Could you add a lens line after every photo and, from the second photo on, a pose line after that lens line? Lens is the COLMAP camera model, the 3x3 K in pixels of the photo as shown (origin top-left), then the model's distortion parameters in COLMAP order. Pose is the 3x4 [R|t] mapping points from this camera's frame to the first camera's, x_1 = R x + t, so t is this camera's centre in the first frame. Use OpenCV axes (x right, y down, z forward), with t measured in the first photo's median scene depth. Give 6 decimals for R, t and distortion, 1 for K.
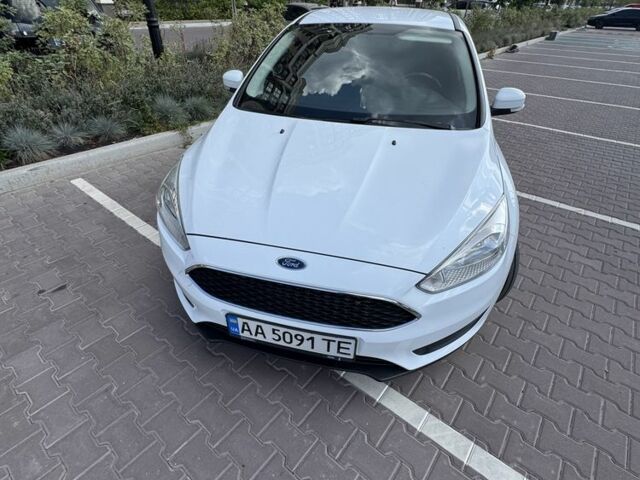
lens RADIAL K [[336.2, 0, 320.0], [0, 336.2, 240.0], [0, 0, 1]] dist [0.003024, 0.000654]
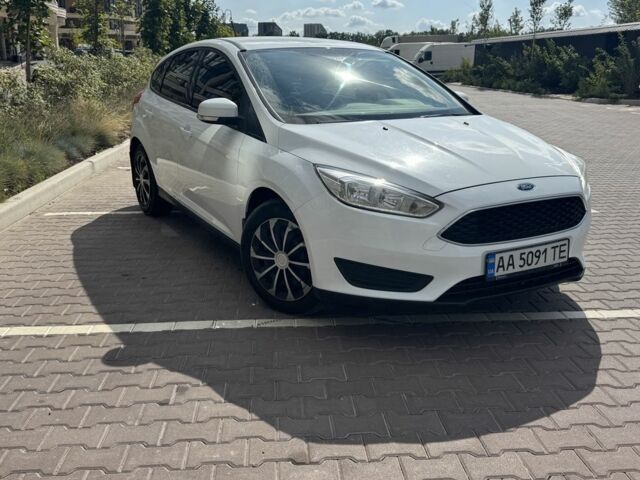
lens RADIAL K [[627.1, 0, 320.0], [0, 627.1, 240.0], [0, 0, 1]] dist [0.216932, -0.478640]
pose [[0.725454, -0.200799, 0.658328, -2.061360], [0.405328, 0.897681, -0.172851, 0.315162], [-0.556260, 0.392234, 0.732616, -0.255645]]
